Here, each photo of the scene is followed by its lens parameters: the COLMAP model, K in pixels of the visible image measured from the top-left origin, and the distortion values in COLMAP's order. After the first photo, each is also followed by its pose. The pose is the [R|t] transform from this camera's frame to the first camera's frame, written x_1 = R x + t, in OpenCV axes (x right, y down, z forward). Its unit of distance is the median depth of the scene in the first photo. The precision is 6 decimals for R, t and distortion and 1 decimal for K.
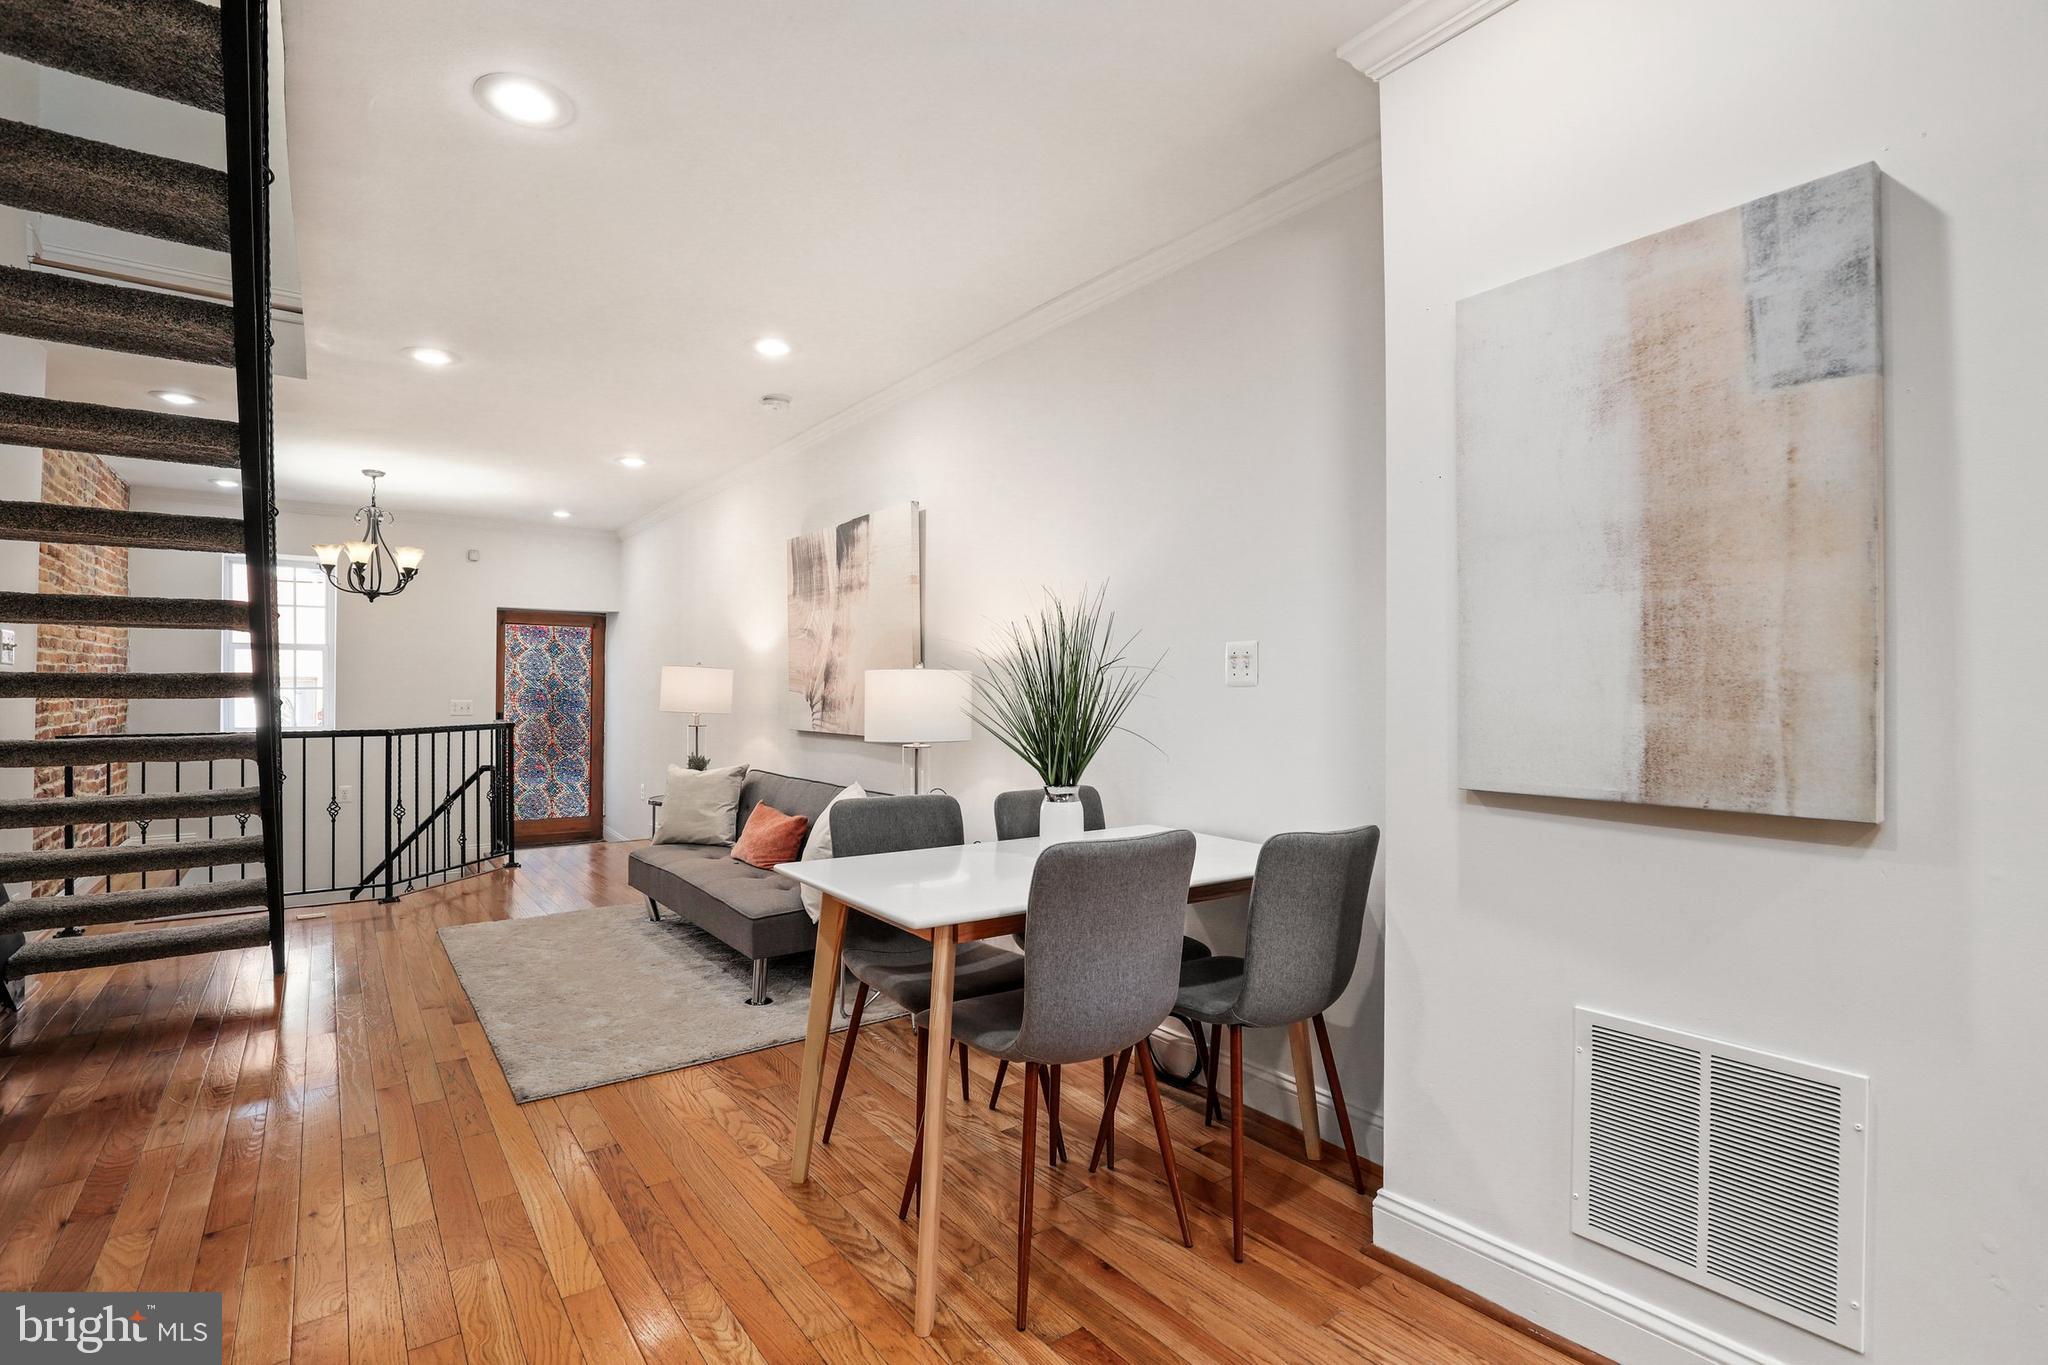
lens RADIAL K [[950.7, 0, 1026.7], [0, 950.7, 685.0], [0, 0, 1]] dist [-0.029356, 0.006154]
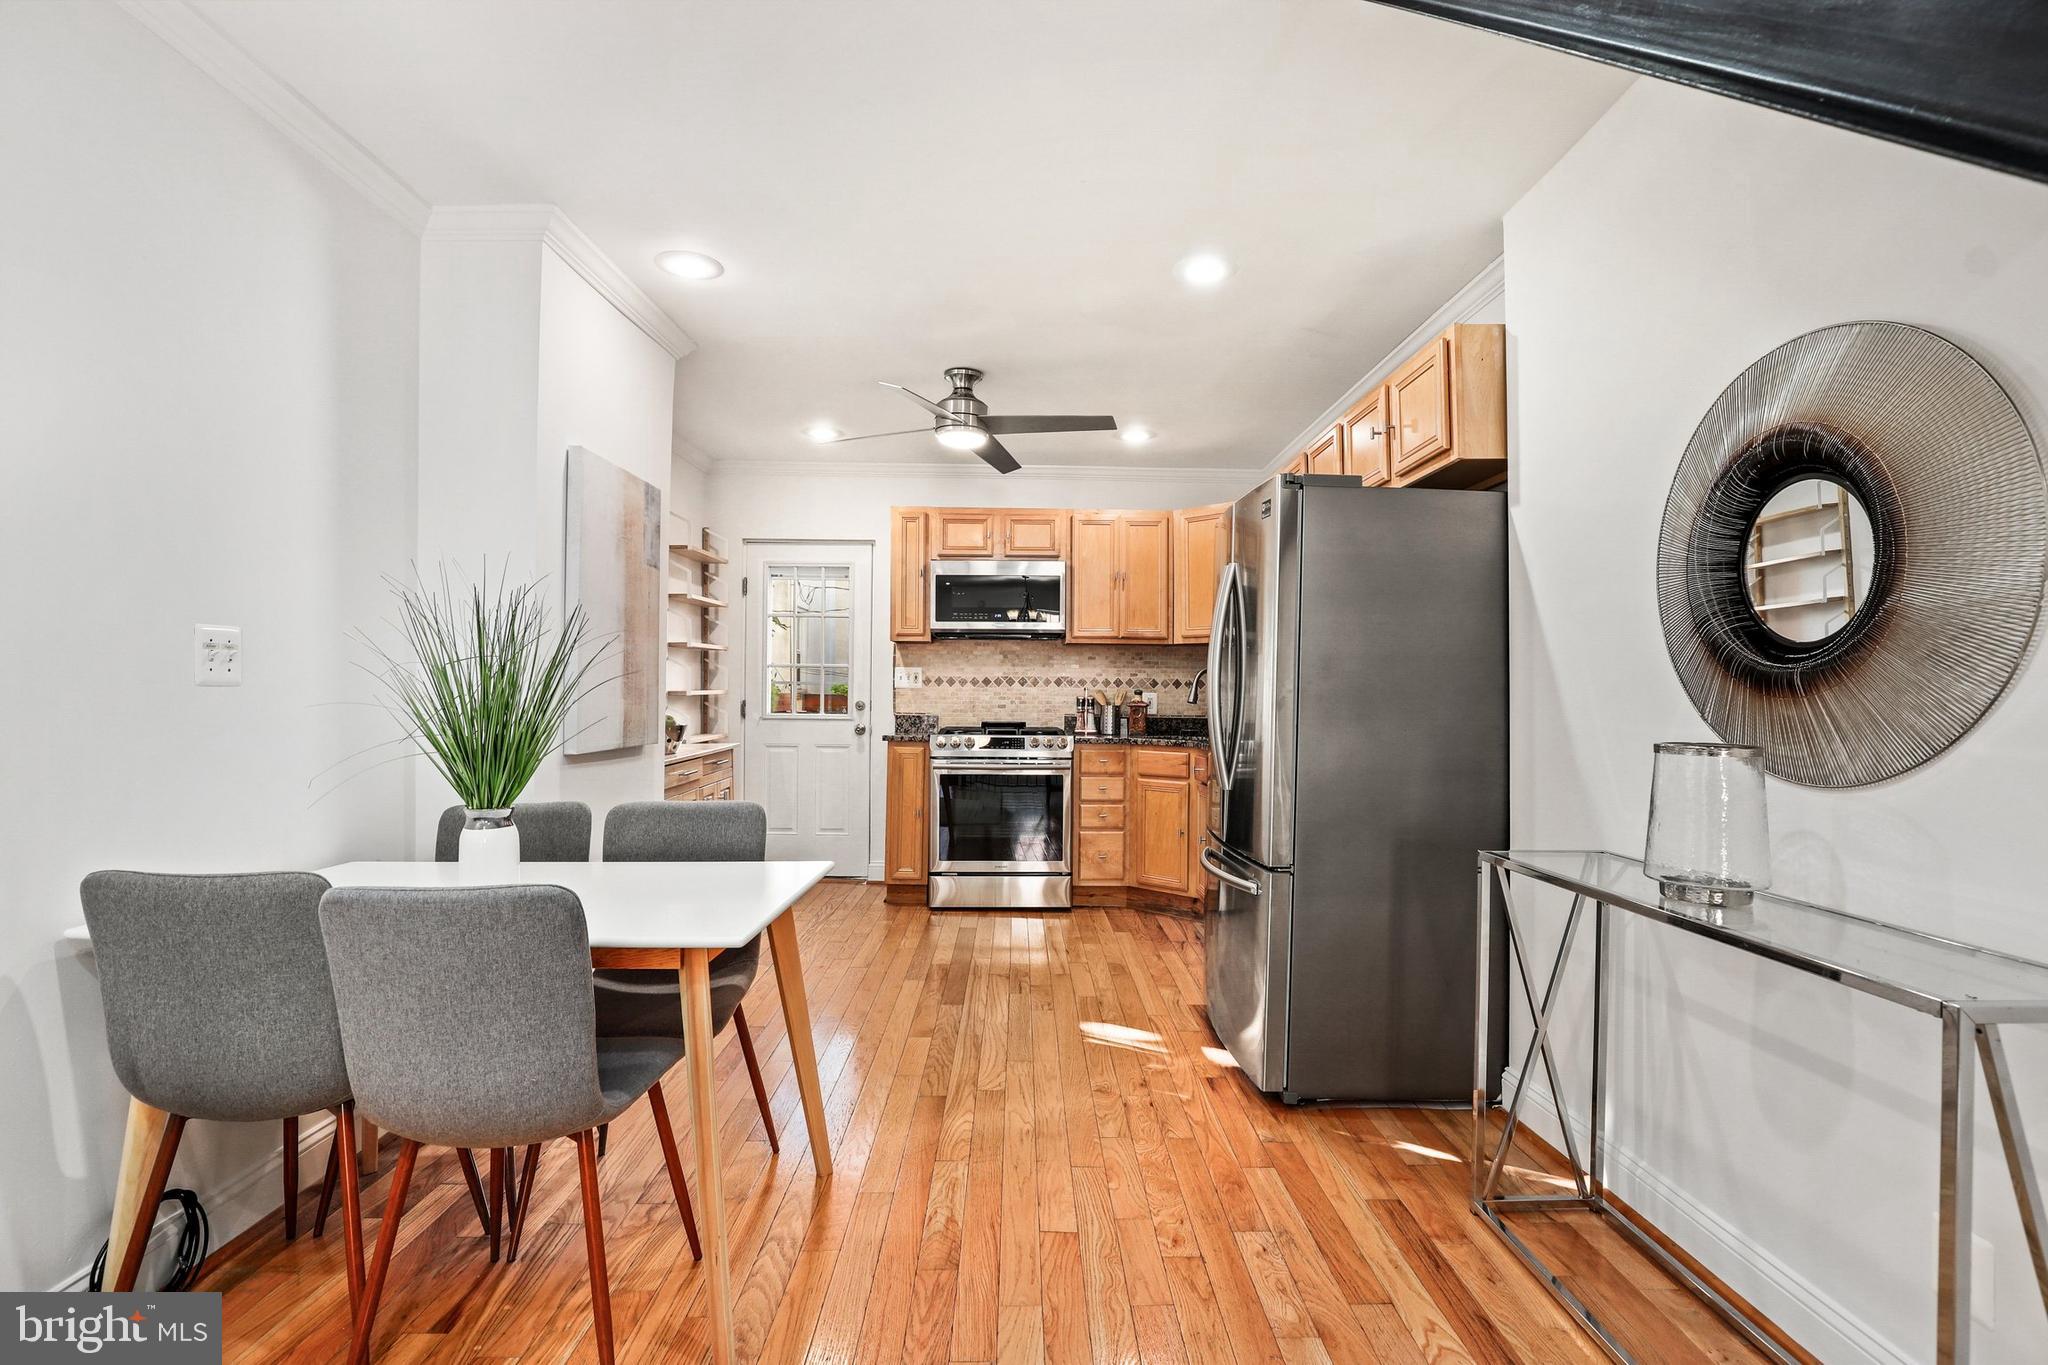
lens RADIAL K [[950.7, 0, 1022.5], [0, 950.7, 697.0], [0, 0, 1]] dist [-0.029356, 0.006154]
pose [[-0.805678, -0.002823, 0.592348, -0.396346], [-0.004033, 0.999992, -0.000719, 0.004882], [-0.592341, -0.002969, -0.805682, 0.673631]]
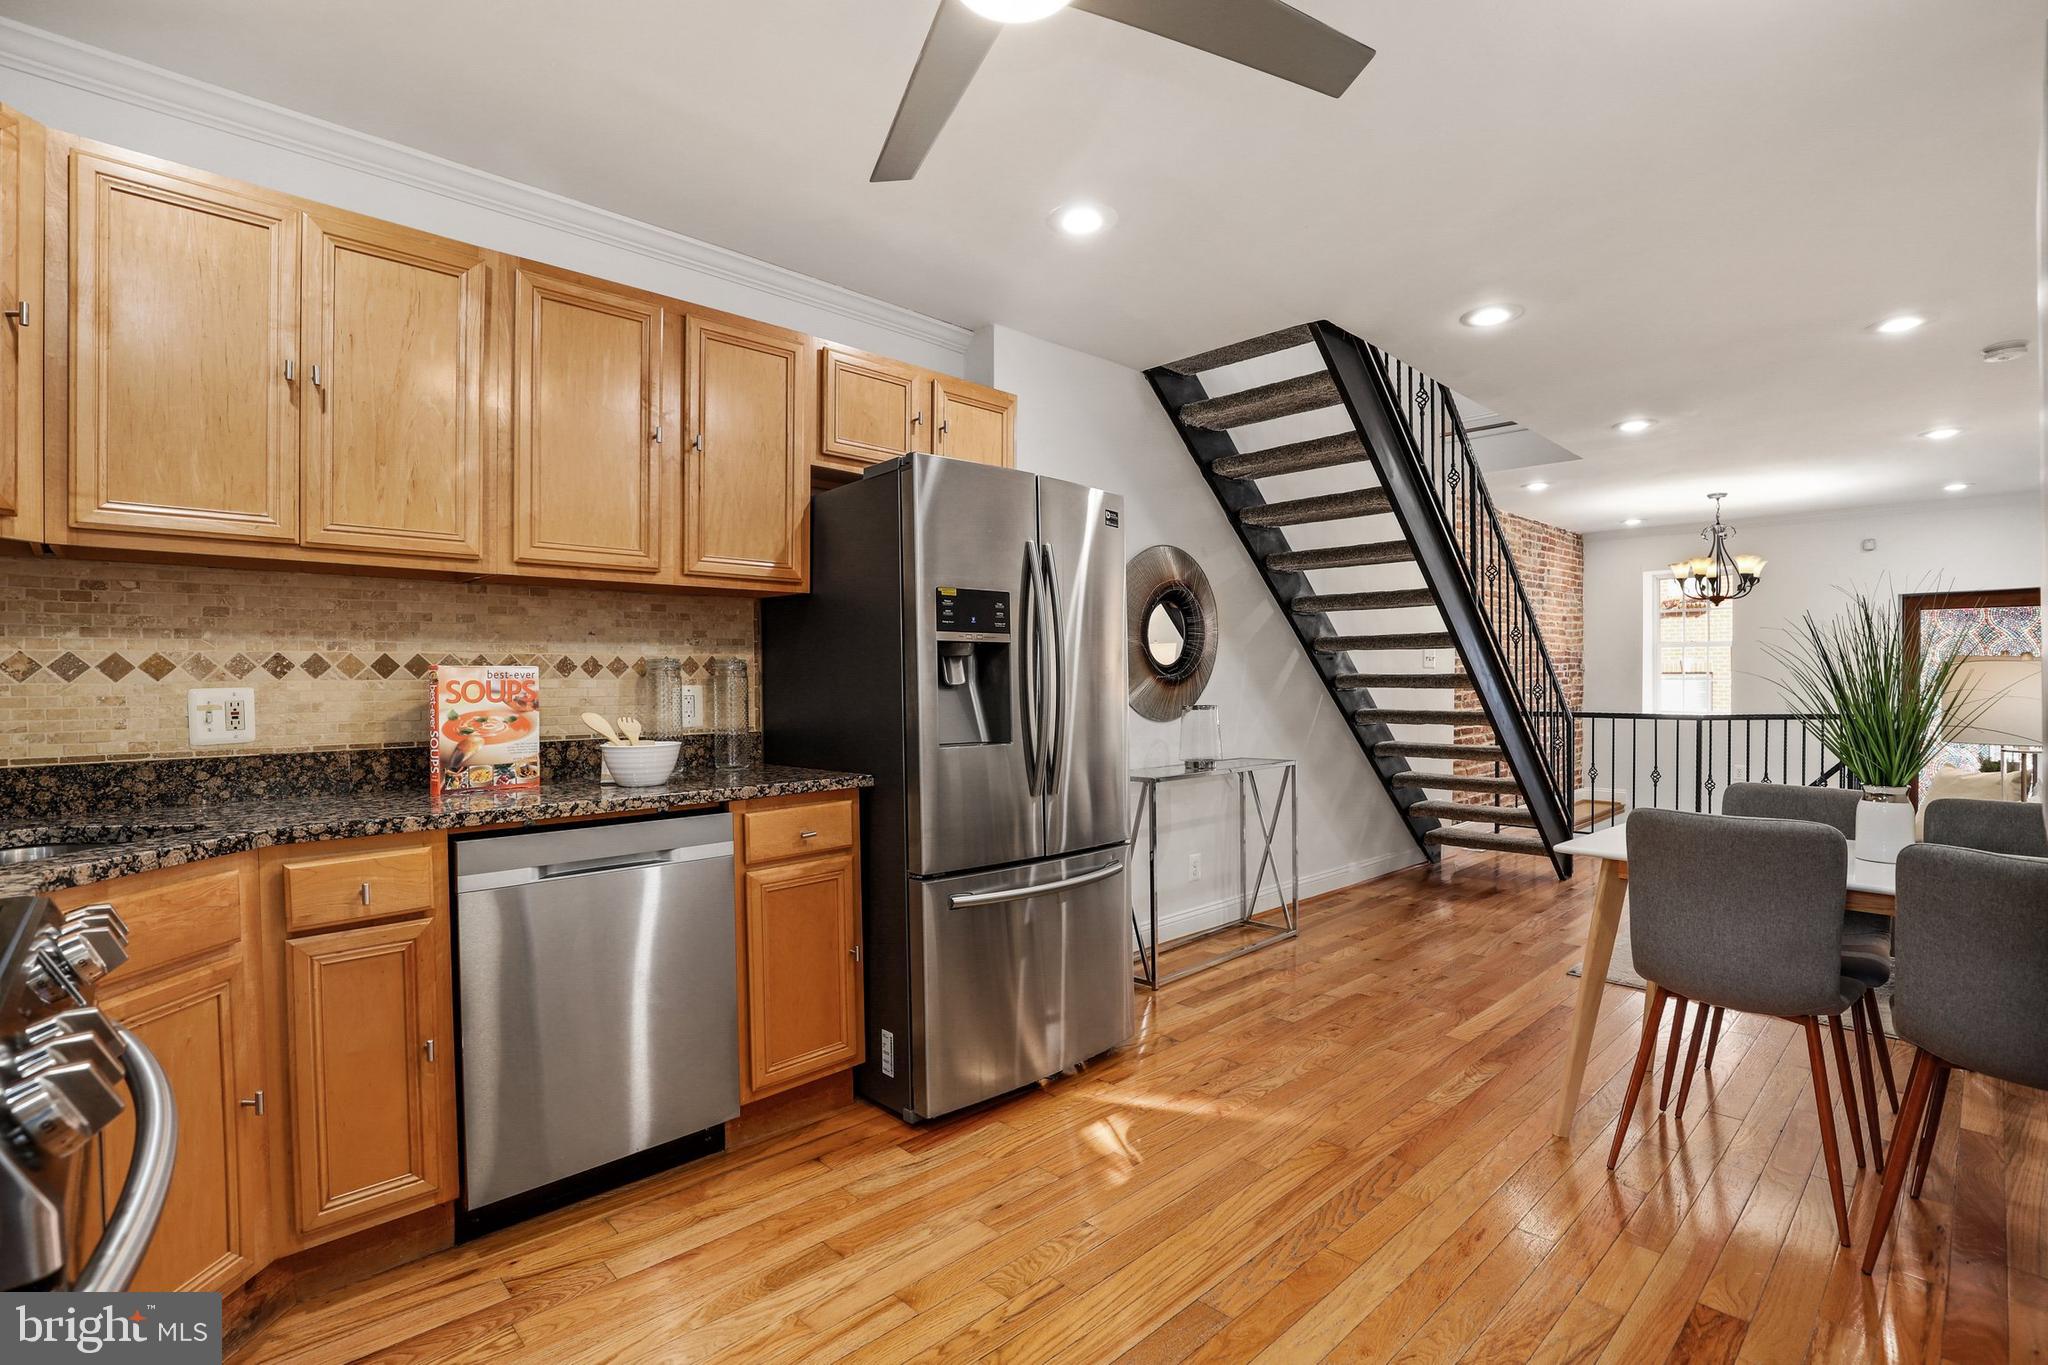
lens RADIAL K [[950.7, 0, 1032.8], [0, 950.7, 681.5], [0, 0, 1]] dist [-0.029356, 0.006154]
pose [[0.124321, 0.001883, -0.992240, 0.424760], [0.007044, 0.999971, 0.002780, -0.004476], [0.992217, -0.007335, 0.124304, 0.010206]]
